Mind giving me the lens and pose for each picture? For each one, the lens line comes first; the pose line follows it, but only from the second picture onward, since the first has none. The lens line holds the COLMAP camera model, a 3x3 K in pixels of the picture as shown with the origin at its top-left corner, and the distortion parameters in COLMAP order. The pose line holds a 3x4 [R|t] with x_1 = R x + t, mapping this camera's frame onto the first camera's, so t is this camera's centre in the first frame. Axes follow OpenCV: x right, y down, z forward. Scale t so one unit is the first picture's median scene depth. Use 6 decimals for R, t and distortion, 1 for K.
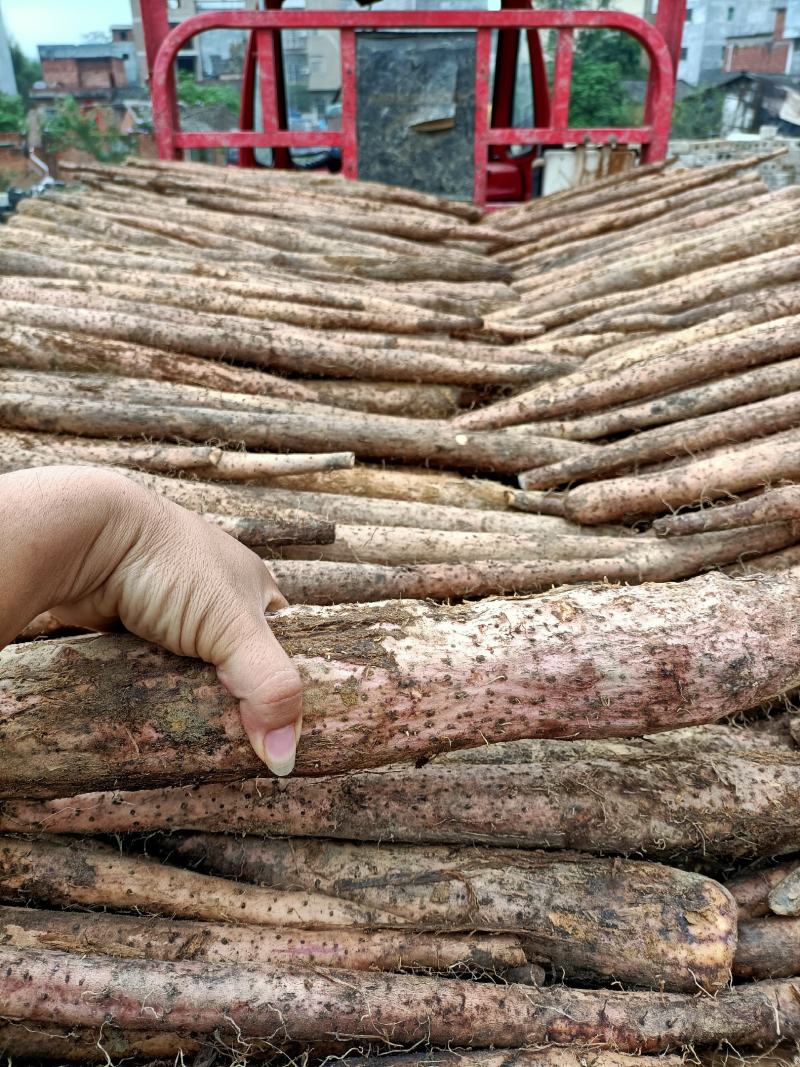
lens RADIAL K [[821.2, 0, 395.3], [0, 821.2, 547.5], [0, 0, 1]] dist [0.076156, -0.080938]
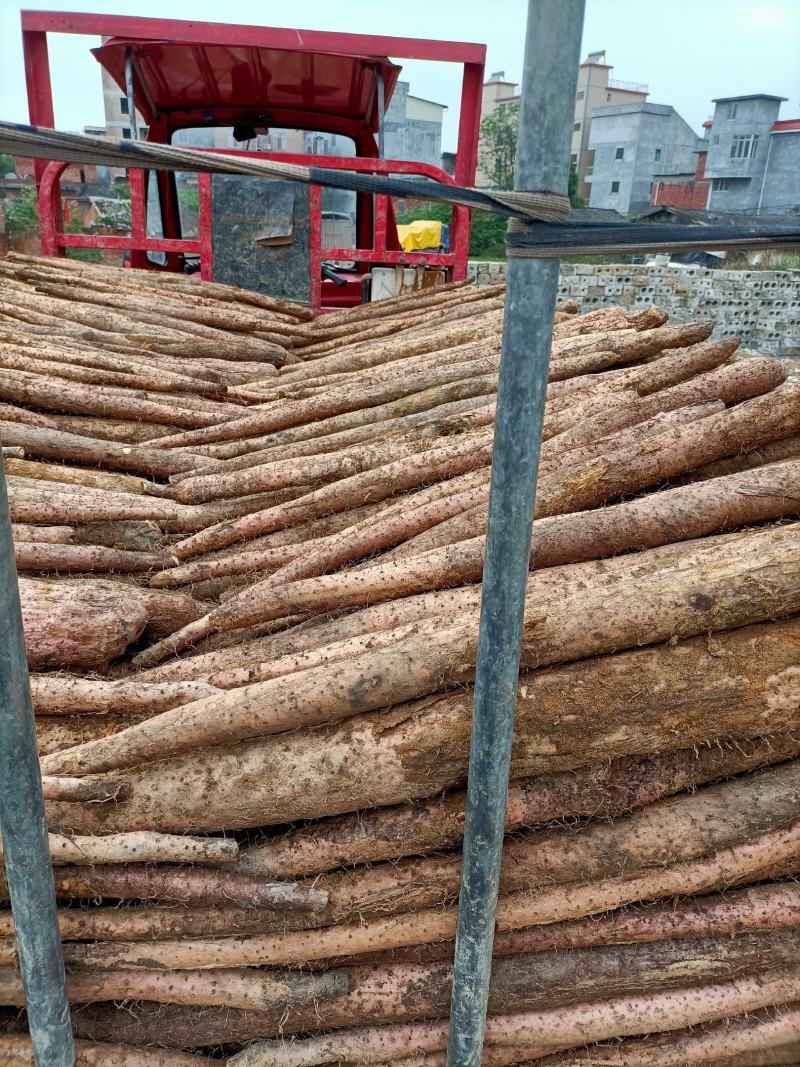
lens RADIAL K [[821.2, 0, 395.3], [0, 821.2, 547.5], [0, 0, 1]] dist [0.076156, -0.080938]
pose [[0.997645, 0.035865, 0.058467, 0.307732], [-0.029305, 0.993562, -0.109433, 0.121594], [-0.062015, 0.107462, 0.992273, -0.312317]]
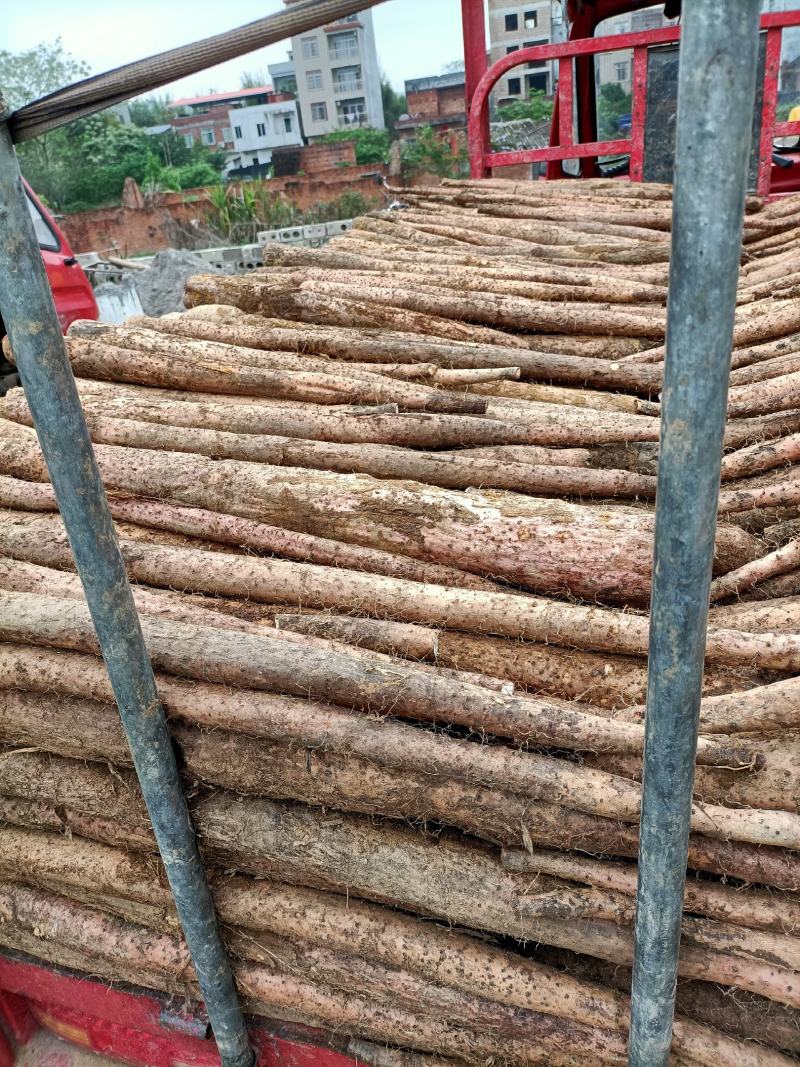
lens RADIAL K [[821.2, 0, 395.3], [0, 821.2, 547.5], [0, 0, 1]] dist [0.076156, -0.080938]
pose [[0.929071, 0.082512, -0.360581, 0.168275], [-0.086429, 0.996244, 0.005278, 0.122832], [0.359662, 0.026261, 0.932713, -0.260534]]
